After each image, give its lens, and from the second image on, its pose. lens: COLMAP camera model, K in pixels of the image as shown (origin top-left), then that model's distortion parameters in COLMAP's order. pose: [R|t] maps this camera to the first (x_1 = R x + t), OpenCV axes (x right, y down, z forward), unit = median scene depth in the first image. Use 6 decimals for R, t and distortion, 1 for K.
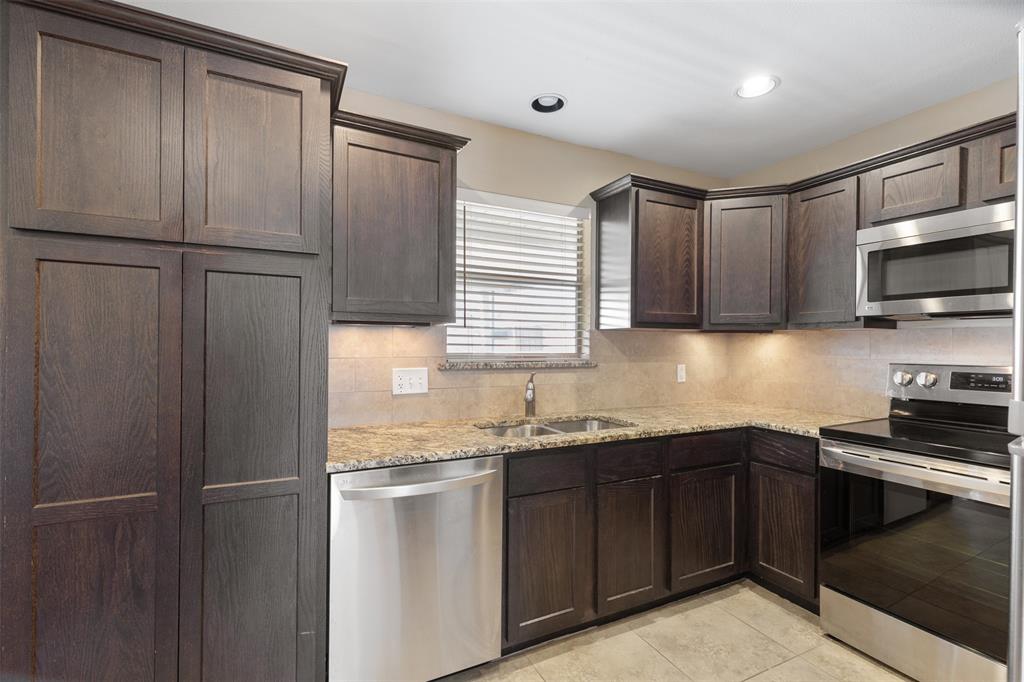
lens RADIAL K [[461.9, 0, 508.7], [0, 461.9, 346.5], [0, 0, 1]] dist [0.005098, 0.000651]
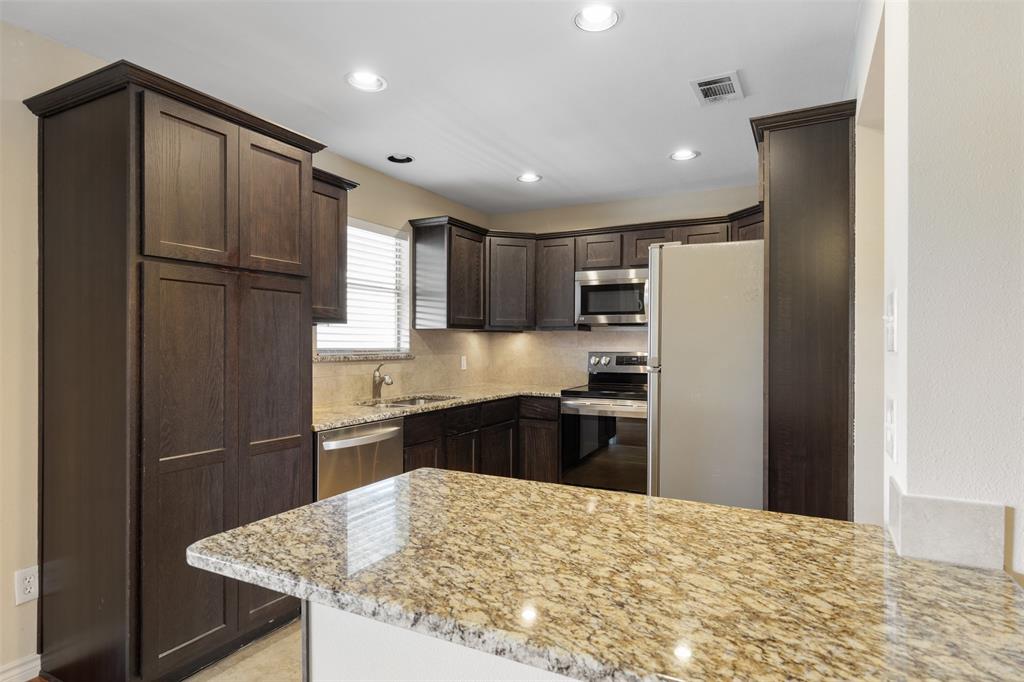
lens RADIAL K [[559.9, 0, 513.4], [0, 559.9, 346.8], [0, 0, 1]] dist [0.003318, -0.000893]
pose [[0.811832, -0.007138, 0.583847, -0.536357], [0.003565, 0.999967, 0.007269, 0.002218], [-0.583880, -0.003820, 0.811831, -0.445448]]
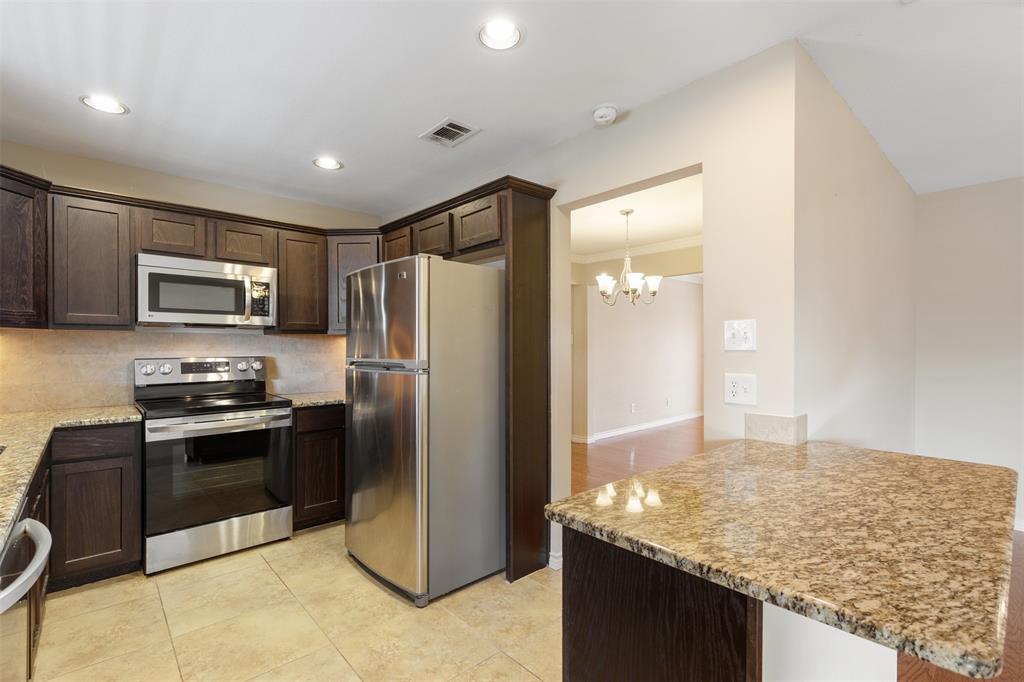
lens RADIAL K [[461.9, 0, 513.5], [0, 461.9, 353.3], [0, 0, 1]] dist [0.005098, 0.000651]
pose [[-0.261280, -0.020414, 0.965047, -0.648038], [0.003567, 0.999749, 0.022114, -0.003705], [-0.965257, 0.009221, -0.261141, 0.313919]]
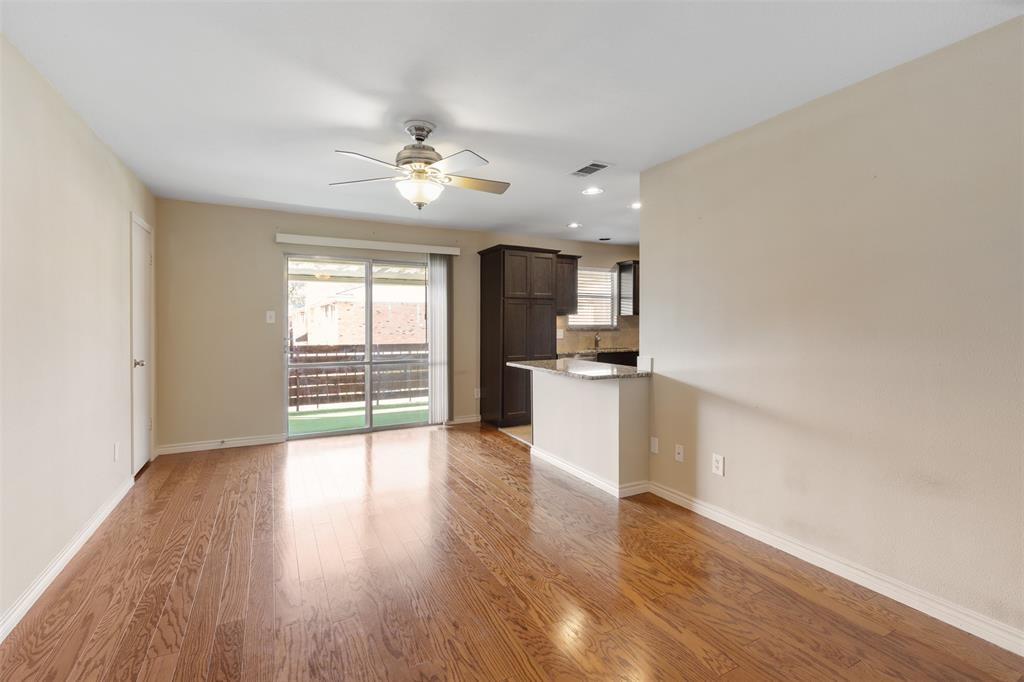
lens RADIAL K [[461.9, 0, 504.9], [0, 461.9, 325.9], [0, 0, 1]] dist [0.005098, 0.000651]
pose [[0.999972, -0.007241, -0.001796, -0.494701], [0.007250, 0.999963, 0.004674, 0.006012], [0.001762, -0.004687, 0.999987, -1.755647]]
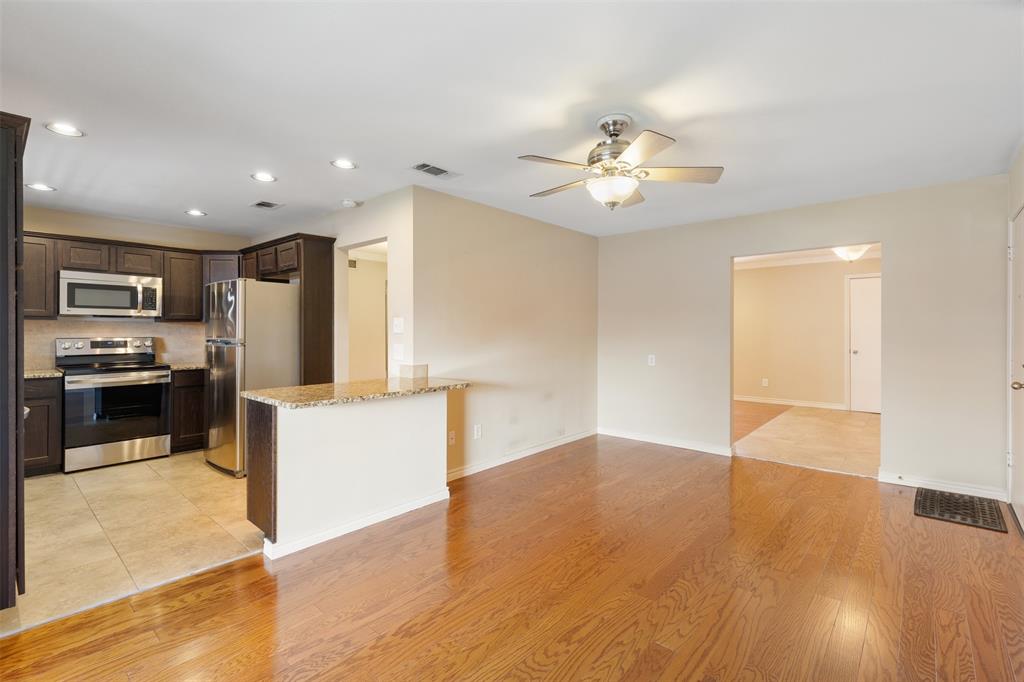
lens RADIAL K [[461.9, 0, 519.5], [0, 461.9, 335.1], [0, 0, 1]] dist [0.005098, 0.000651]
pose [[-0.371003, -0.016596, 0.928483, -1.586867], [-0.000475, 0.999844, 0.017682, -0.011169], [-0.928631, 0.006119, -0.370953, -0.058320]]
